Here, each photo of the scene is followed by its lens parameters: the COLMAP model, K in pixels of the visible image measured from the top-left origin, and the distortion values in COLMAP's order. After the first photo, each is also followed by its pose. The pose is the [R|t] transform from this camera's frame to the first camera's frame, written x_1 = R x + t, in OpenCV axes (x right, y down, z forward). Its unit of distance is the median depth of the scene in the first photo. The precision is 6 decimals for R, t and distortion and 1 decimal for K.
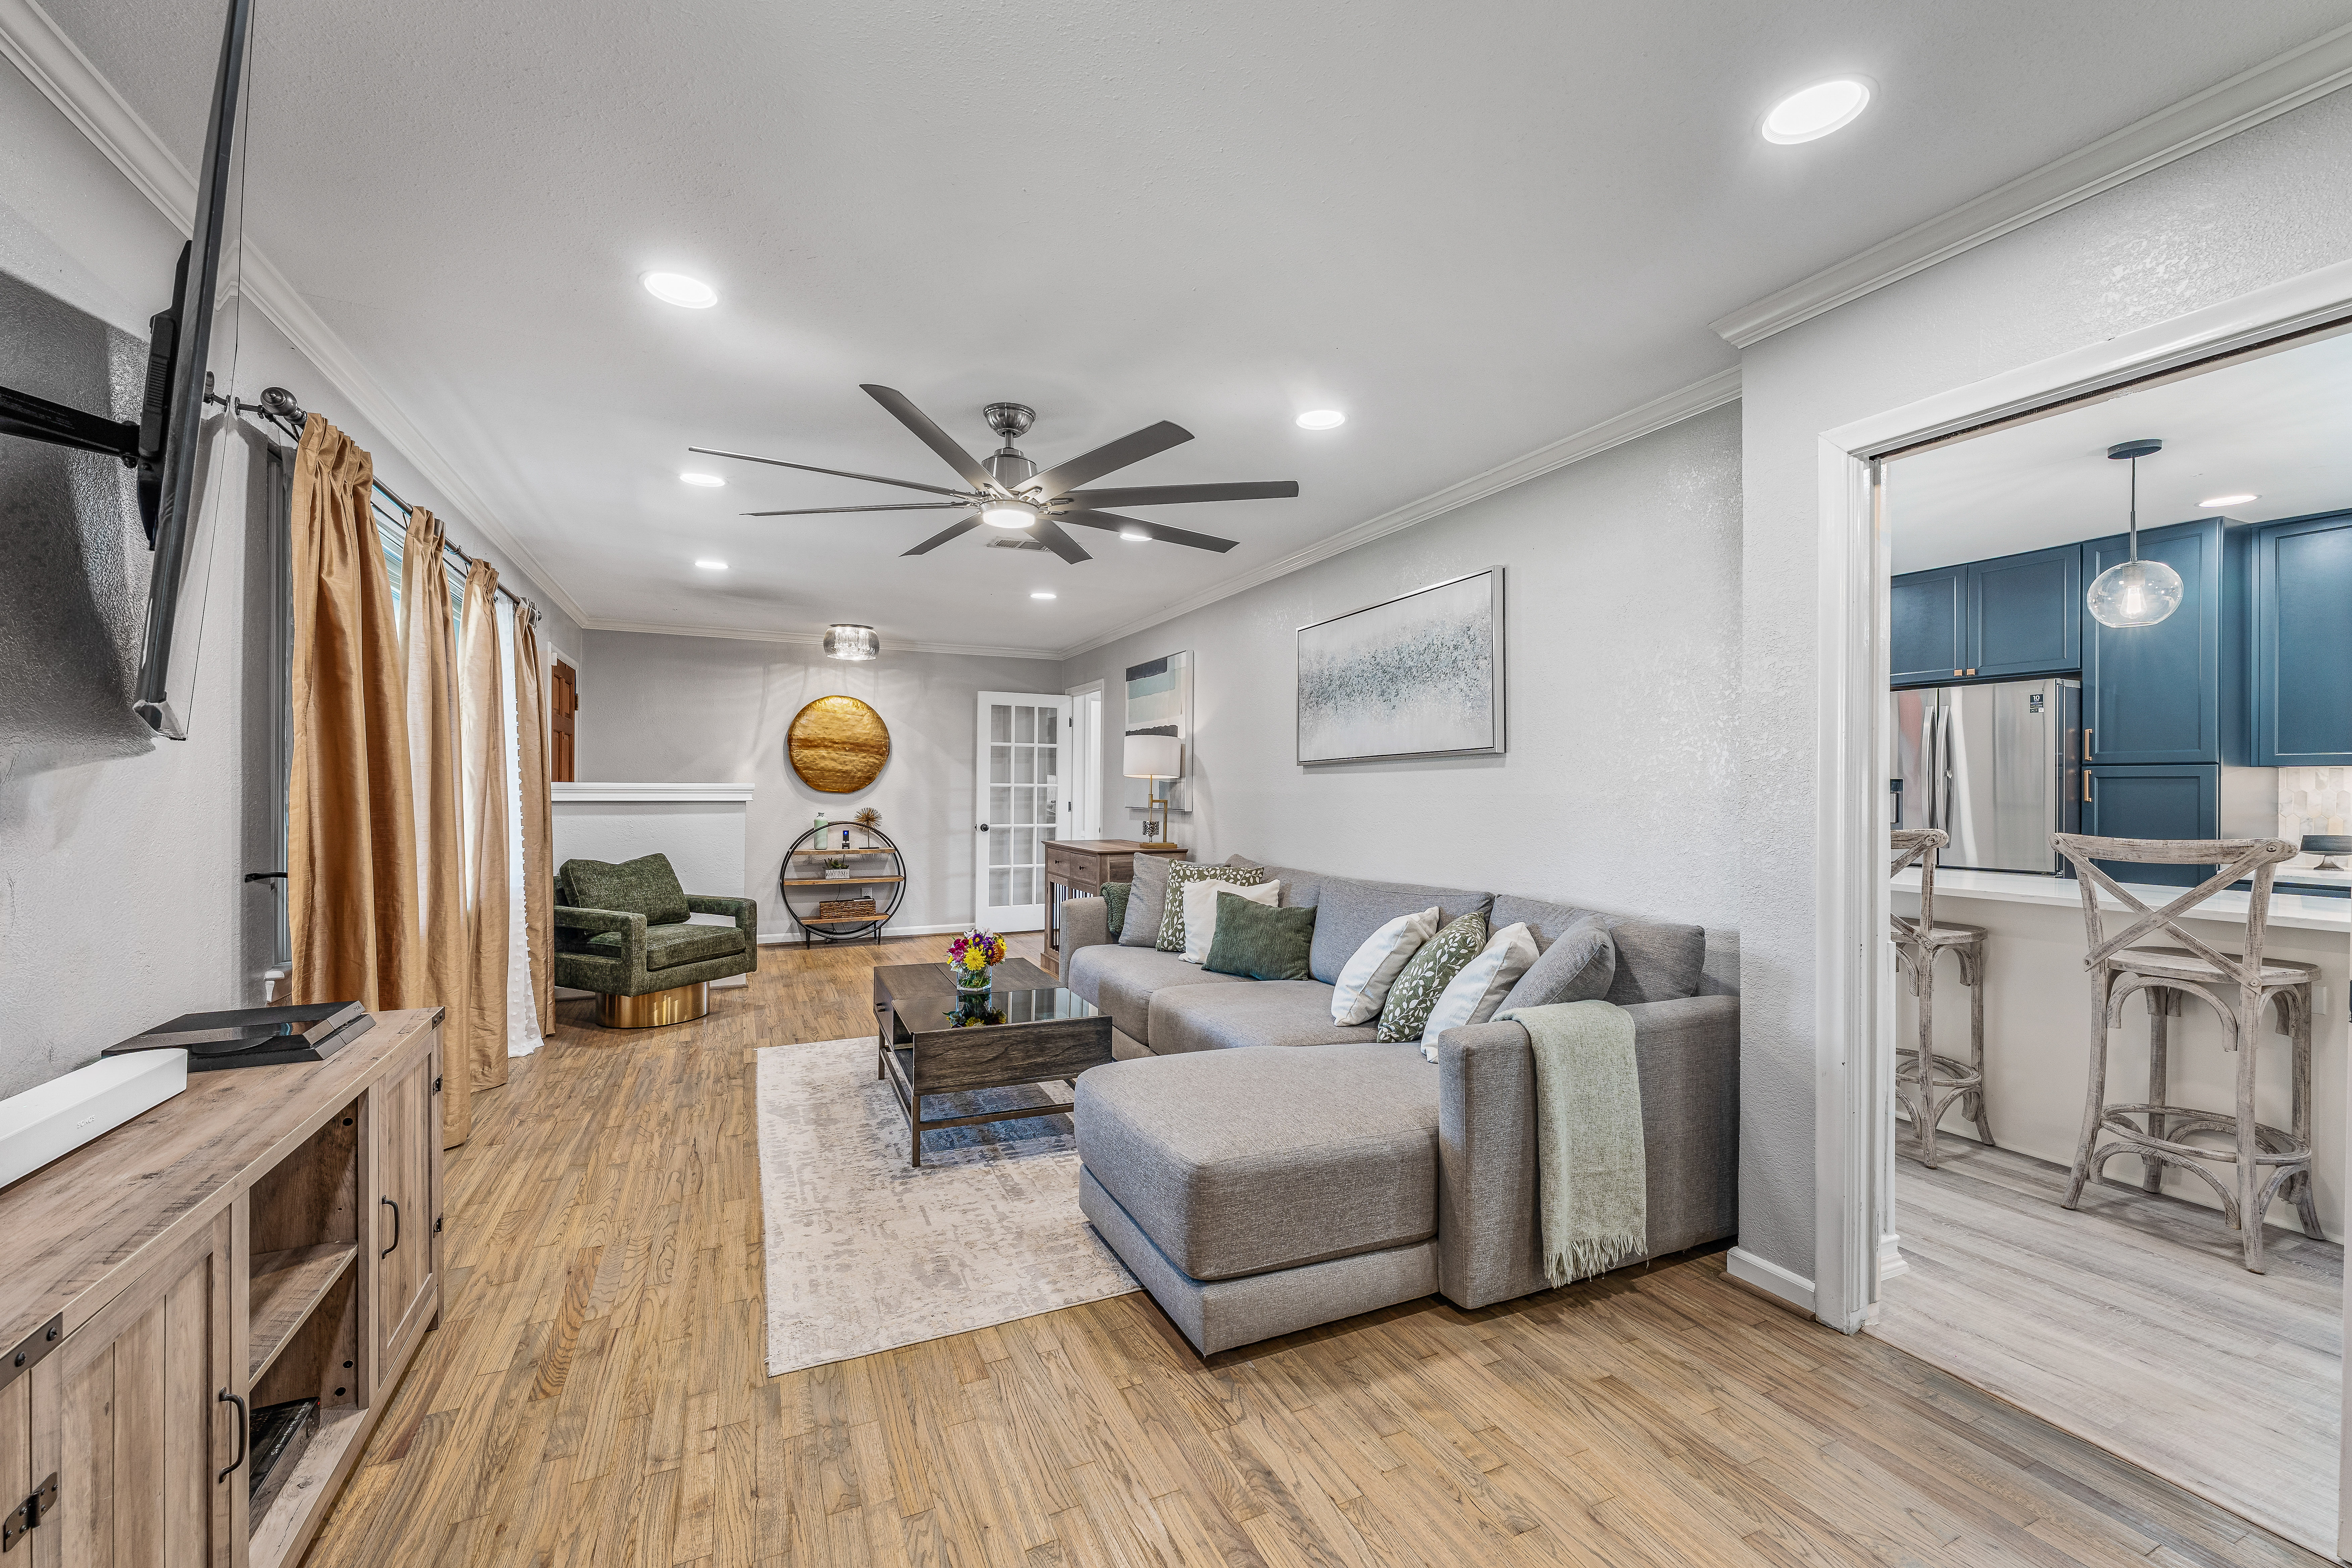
lens RADIAL K [[955.5, 0, 1165.1], [0, 955.5, 785.8], [0, 0, 1]] dist [0.002846, -0.000680]
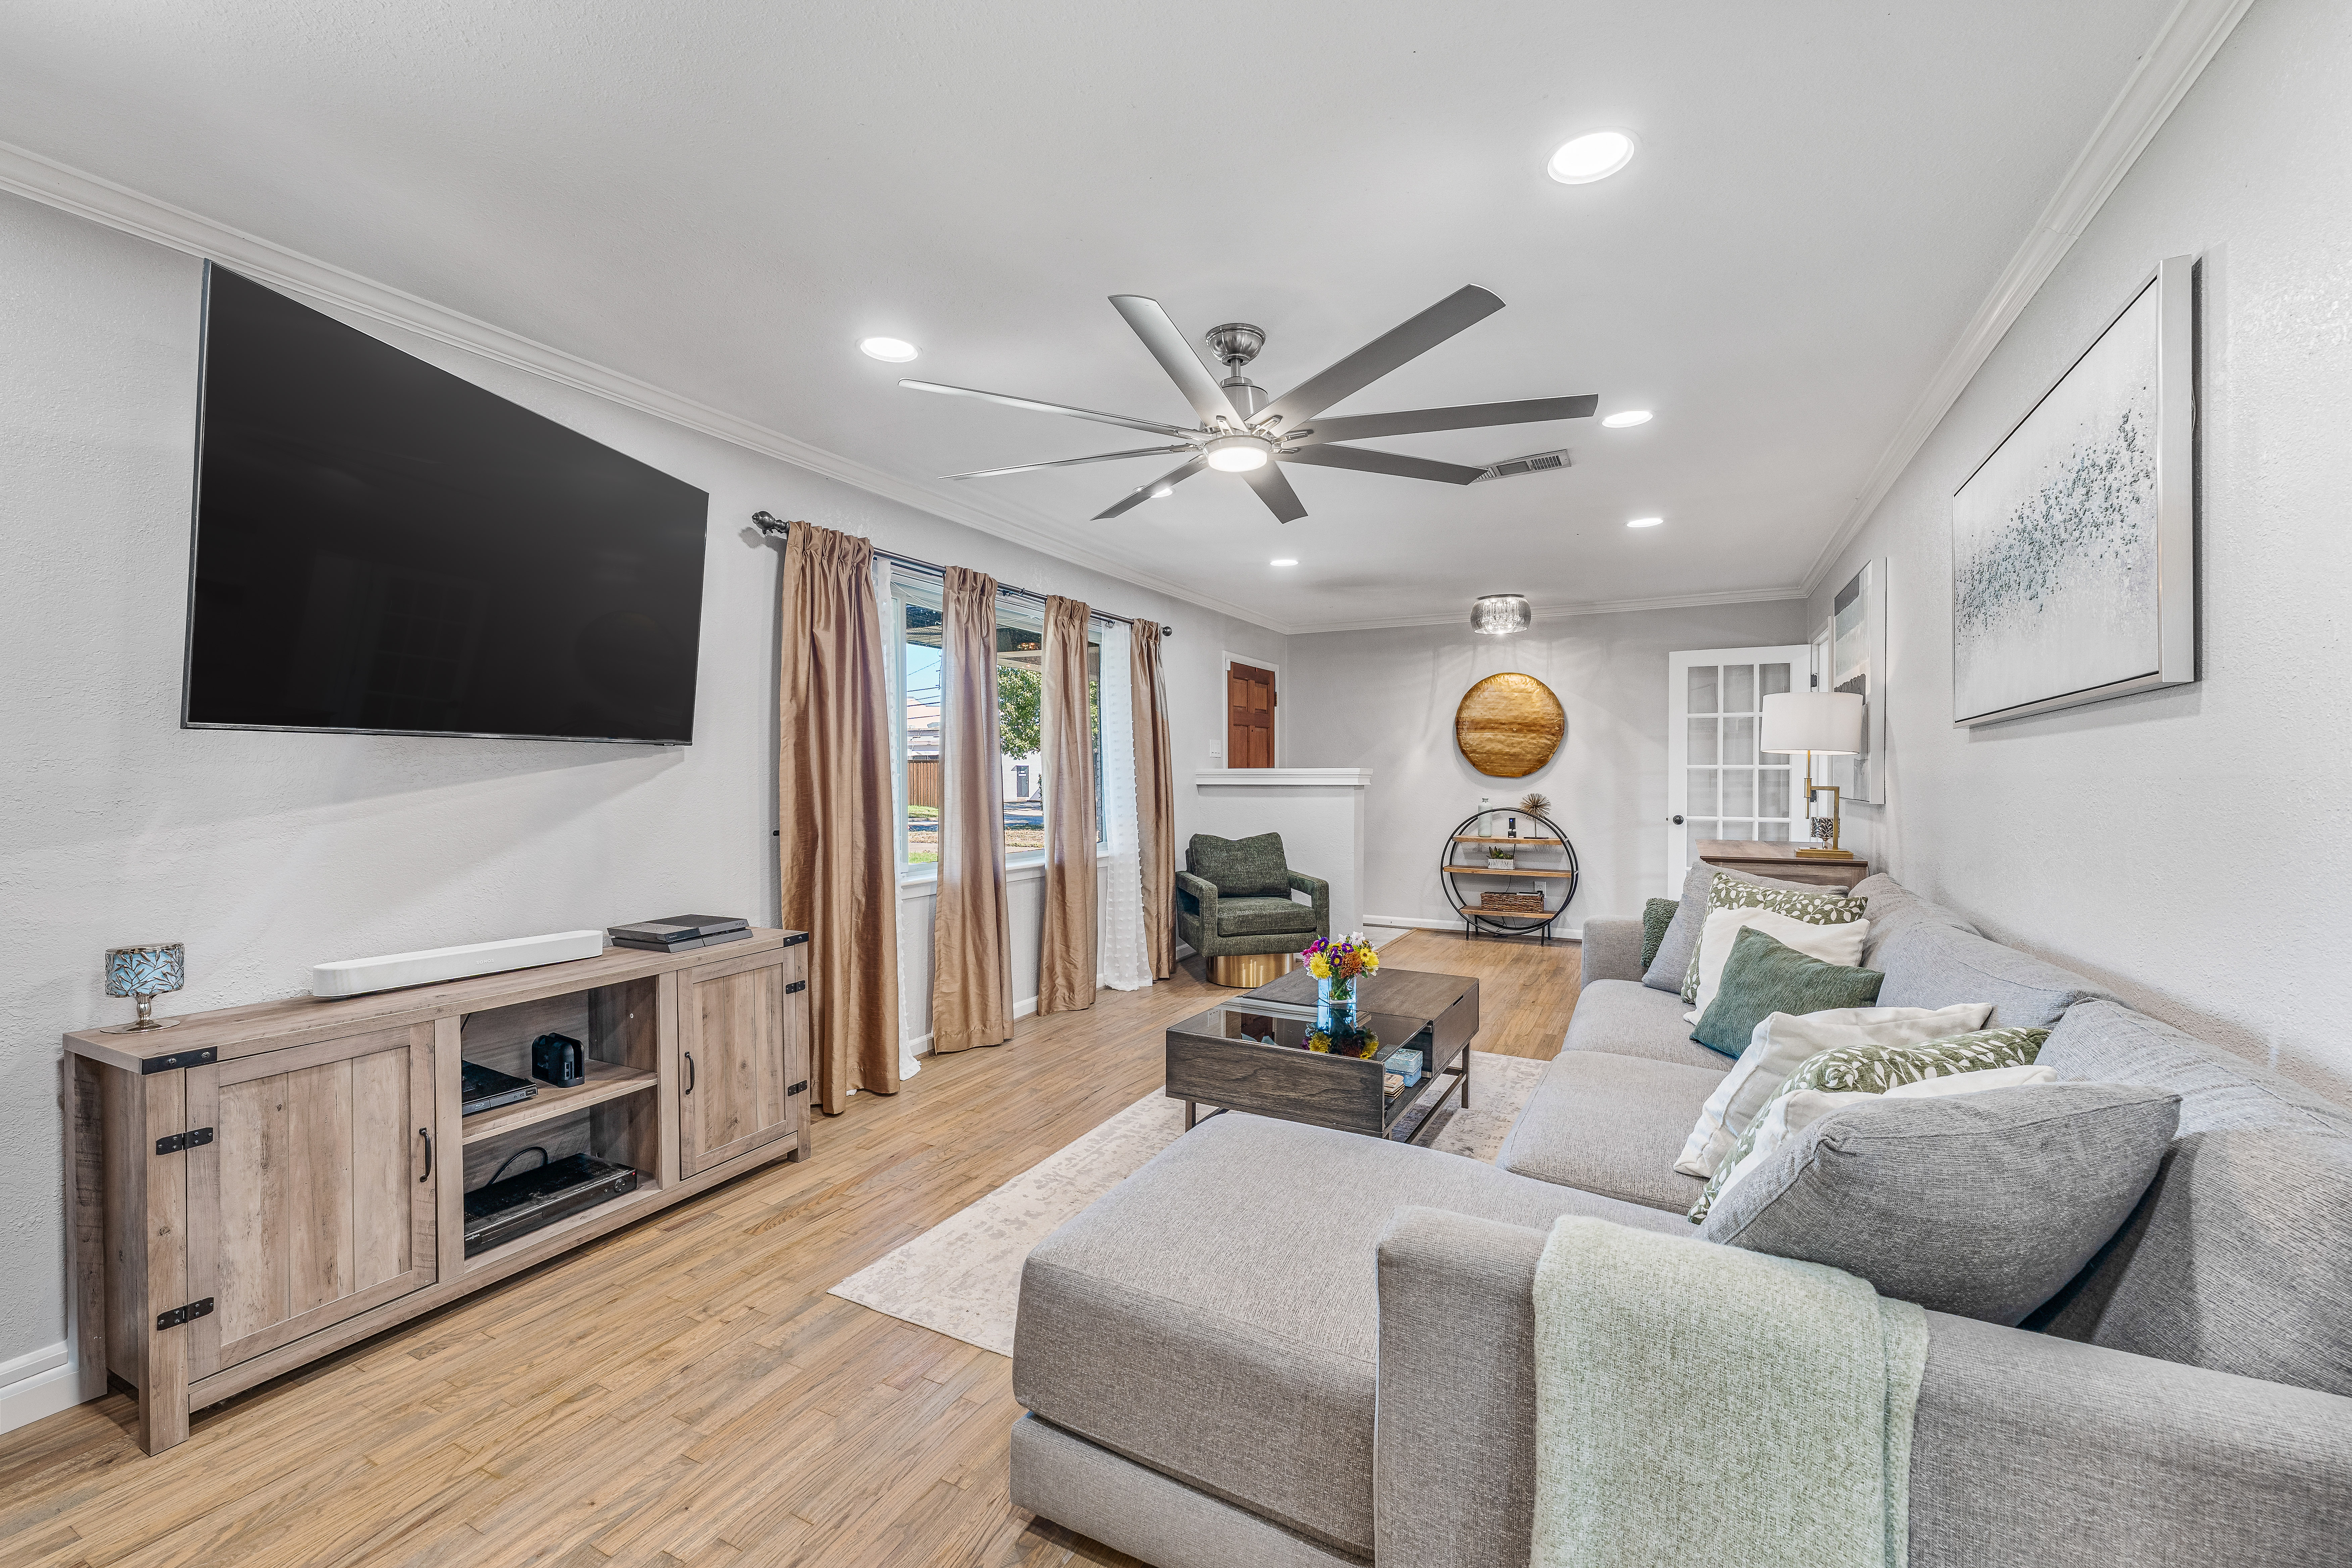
lens RADIAL K [[955.5, 0, 1165.8], [0, 955.5, 778.1], [0, 0, 1]] dist [0.002846, -0.000680]
pose [[0.611463, -0.001717, -0.791271, 0.235887], [0.007869, 0.999961, 0.003911, 0.002461], [0.791234, -0.008617, 0.611453, 0.203797]]
